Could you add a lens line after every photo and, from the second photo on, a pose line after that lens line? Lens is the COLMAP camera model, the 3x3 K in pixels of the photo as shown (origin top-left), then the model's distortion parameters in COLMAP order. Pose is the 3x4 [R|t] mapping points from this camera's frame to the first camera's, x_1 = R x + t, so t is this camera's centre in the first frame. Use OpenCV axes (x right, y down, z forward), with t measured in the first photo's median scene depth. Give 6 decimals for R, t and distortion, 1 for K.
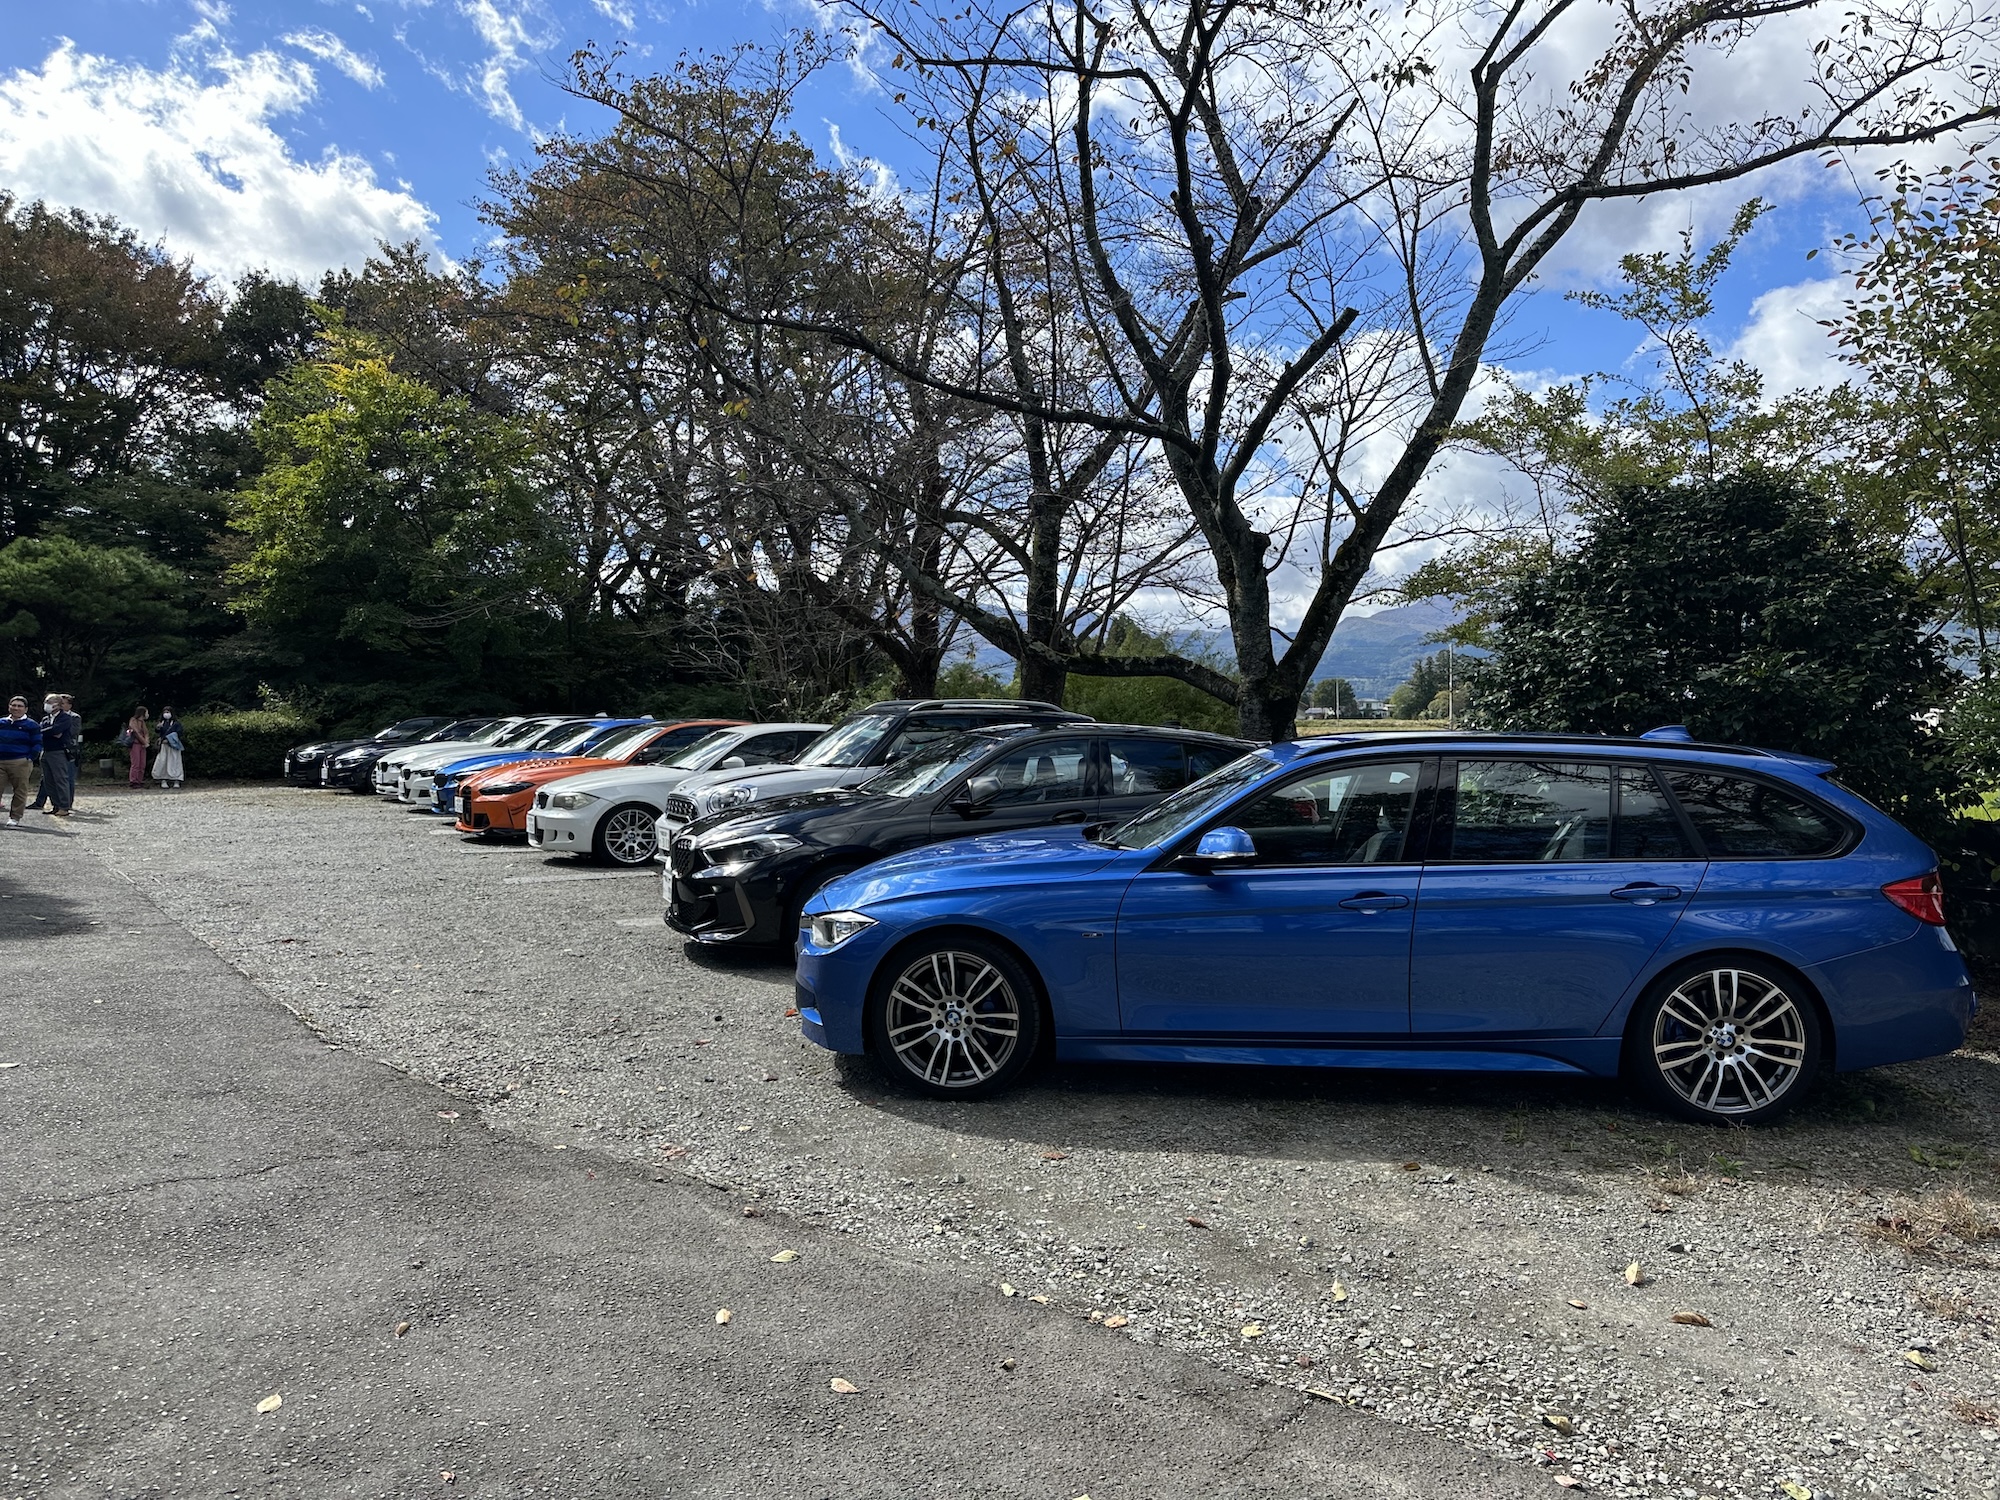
lens RADIAL K [[1405.3, 0, 1000.0], [0, 1405.3, 750.0], [0, 0, 1]] dist [0.075563, -0.090939]
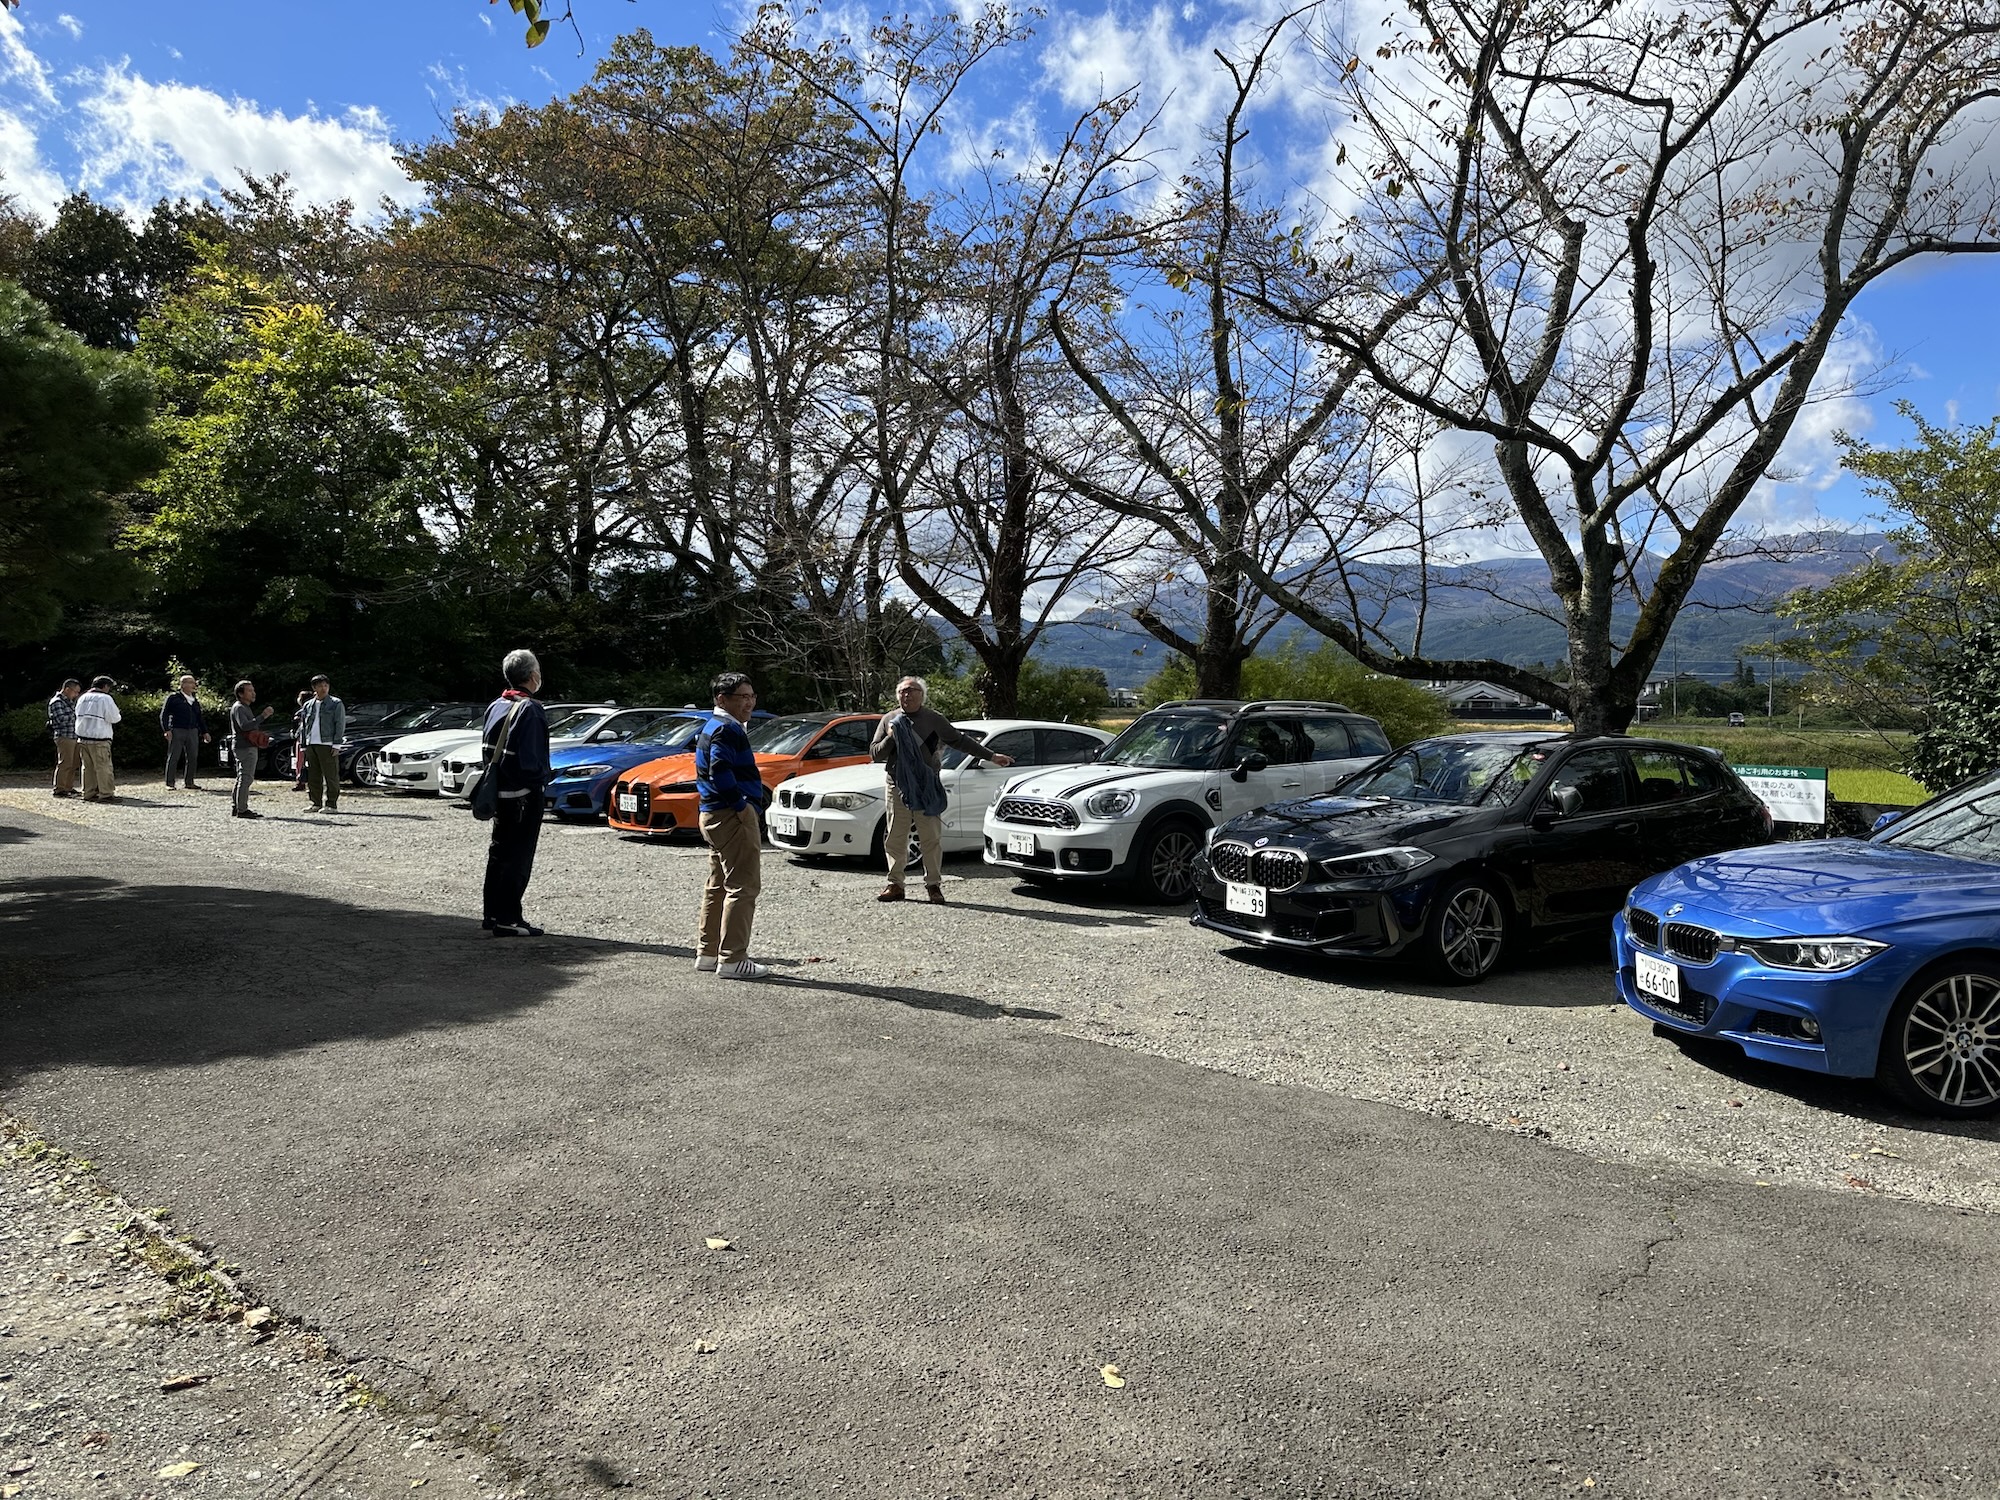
lens RADIAL K [[1405.3, 0, 1000.0], [0, 1405.3, 750.0], [0, 0, 1]] dist [0.075563, -0.090939]
pose [[0.982639, 0.004911, 0.185461, -0.409966], [-0.007243, 0.999903, 0.011898, -0.012069], [-0.185385, -0.013035, 0.982580, 0.052086]]
